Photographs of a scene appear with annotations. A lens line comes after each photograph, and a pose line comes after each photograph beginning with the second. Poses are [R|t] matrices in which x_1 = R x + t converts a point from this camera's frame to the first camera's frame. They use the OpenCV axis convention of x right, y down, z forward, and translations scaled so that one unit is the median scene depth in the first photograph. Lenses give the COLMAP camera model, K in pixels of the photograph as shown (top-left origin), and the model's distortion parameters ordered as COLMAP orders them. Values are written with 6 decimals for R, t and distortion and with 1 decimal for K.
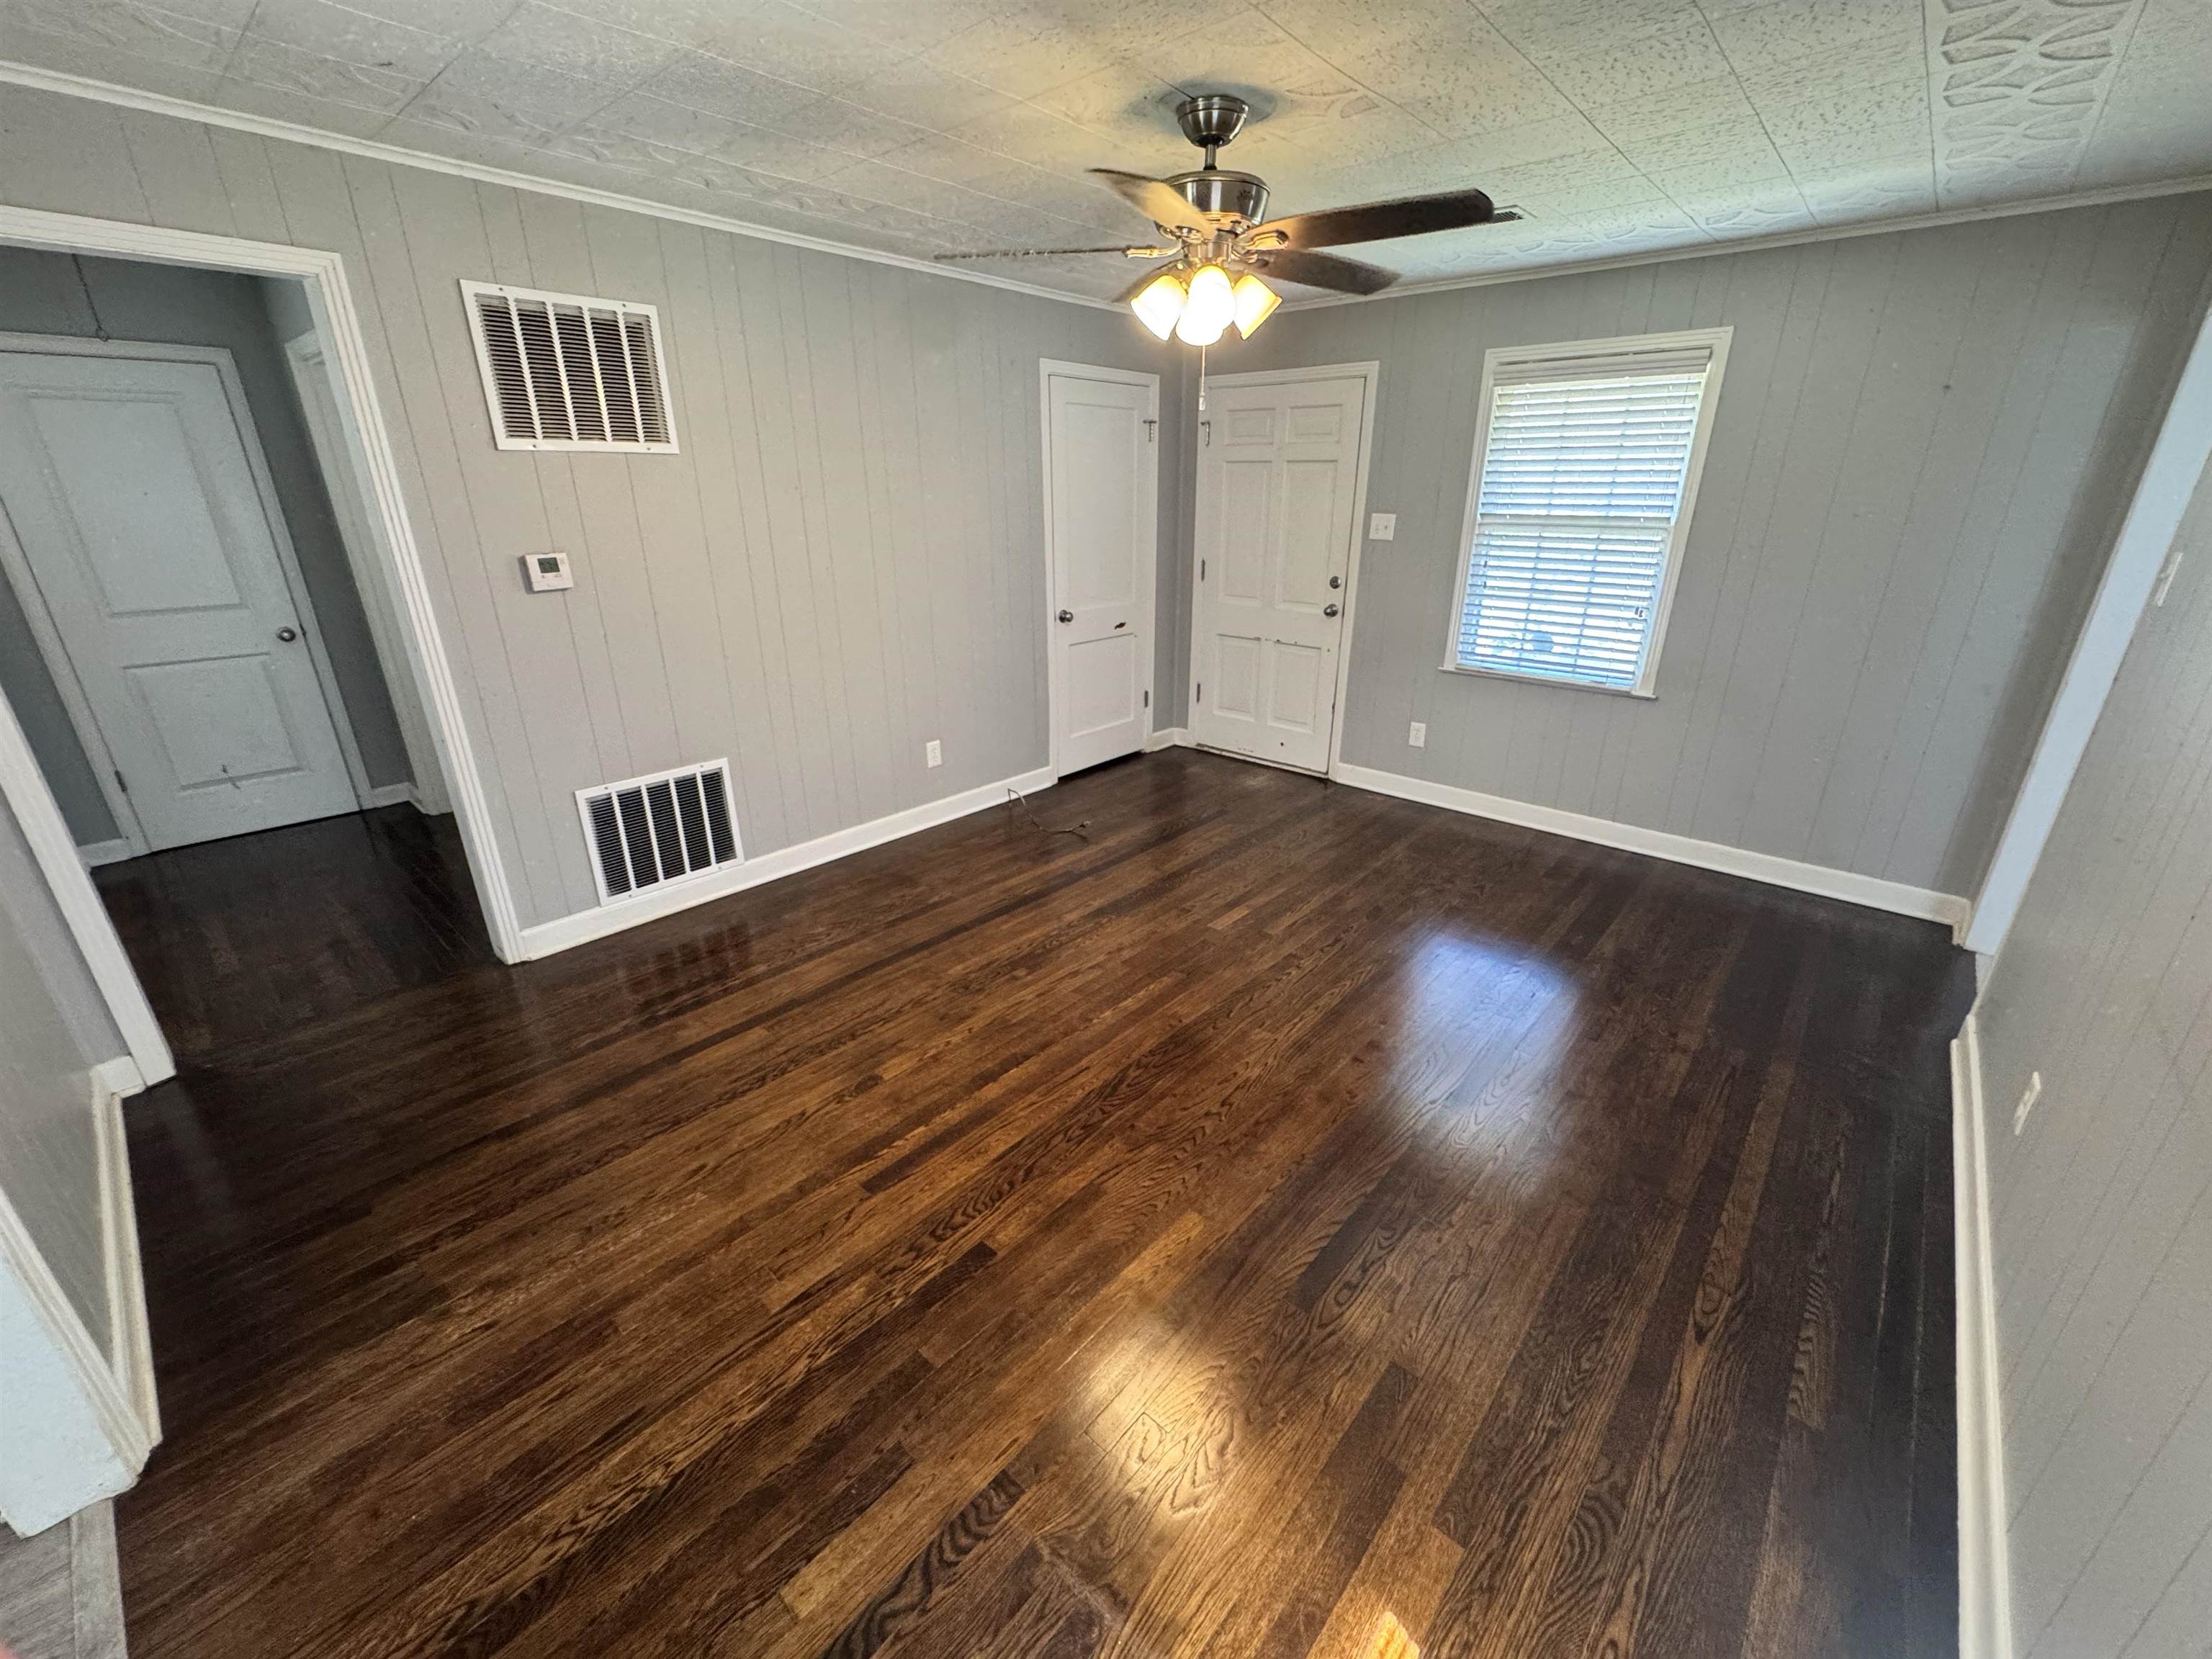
lens RADIAL K [[883.9, 0, 1105.1], [0, 883.9, 828.9], [0, 0, 1]] dist [-0.003931, 0.000089]
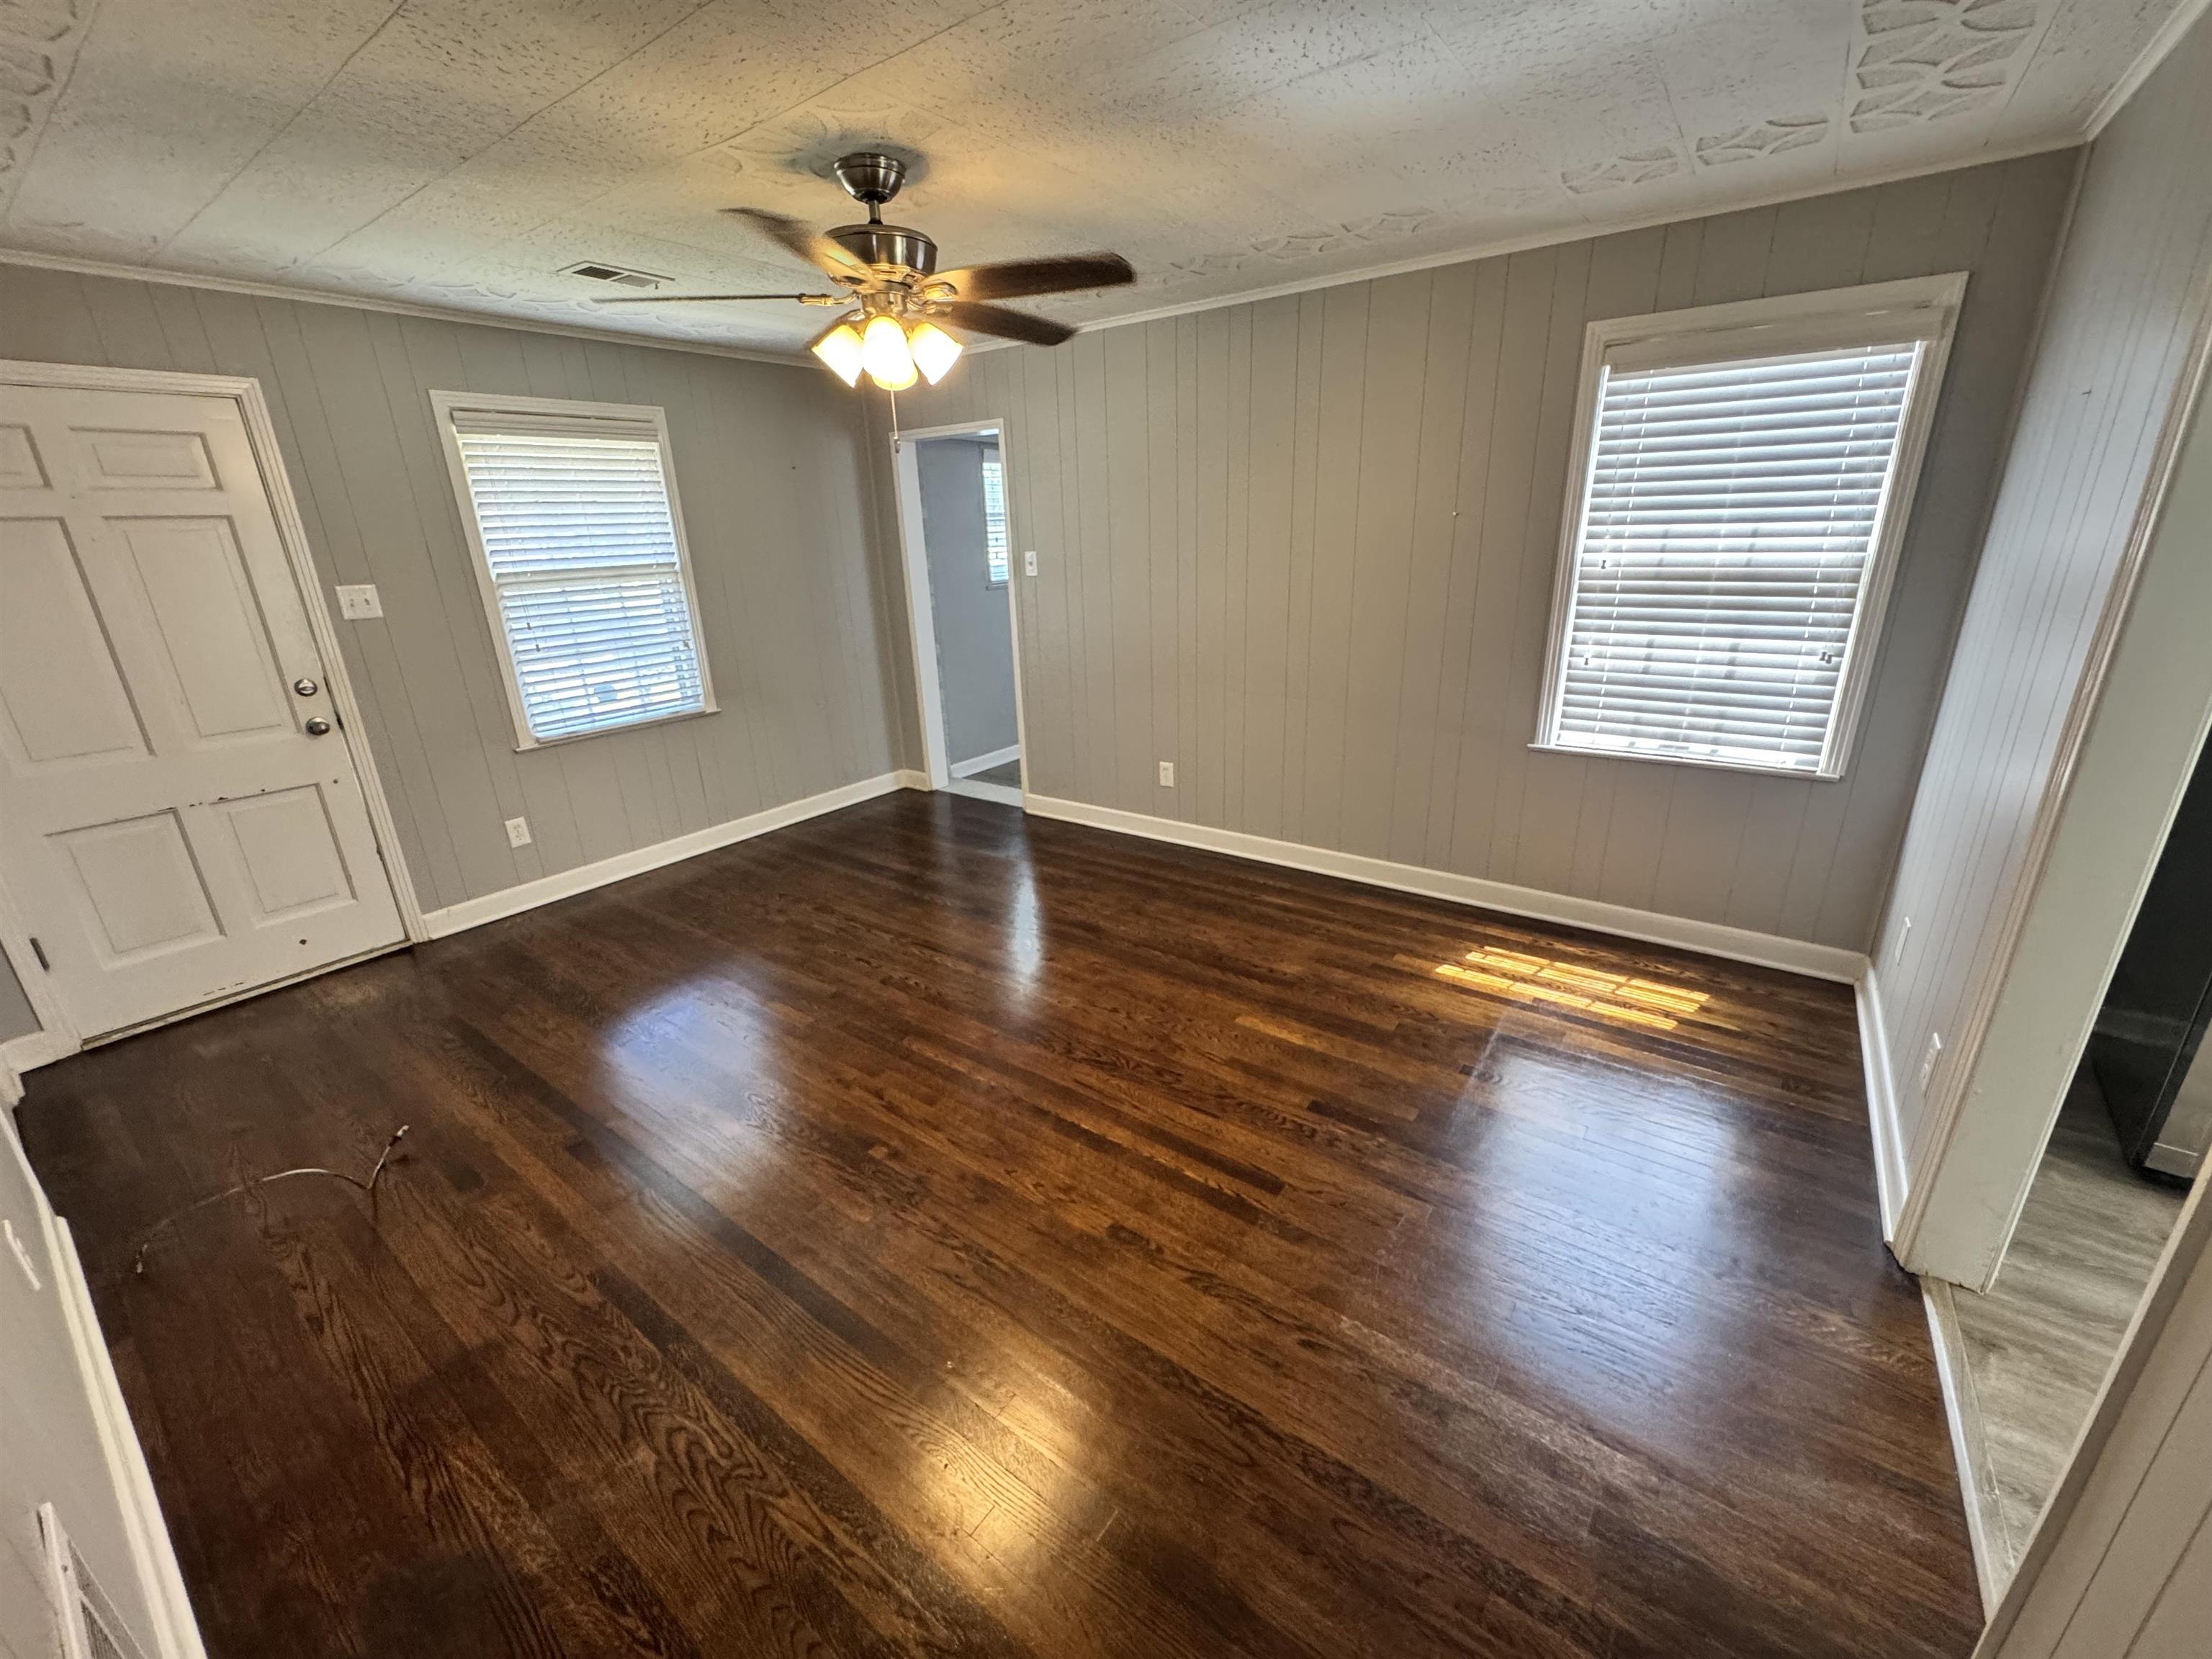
lens RADIAL K [[883.9, 0, 1107.0], [0, 883.9, 828.8], [0, 0, 1]] dist [-0.003931, 0.000089]
pose [[-0.095222, -0.324337, 0.941137, -0.635143], [0.393157, 0.856317, 0.334885, -0.219498], [-0.914527, 0.401903, 0.045975, 0.570131]]
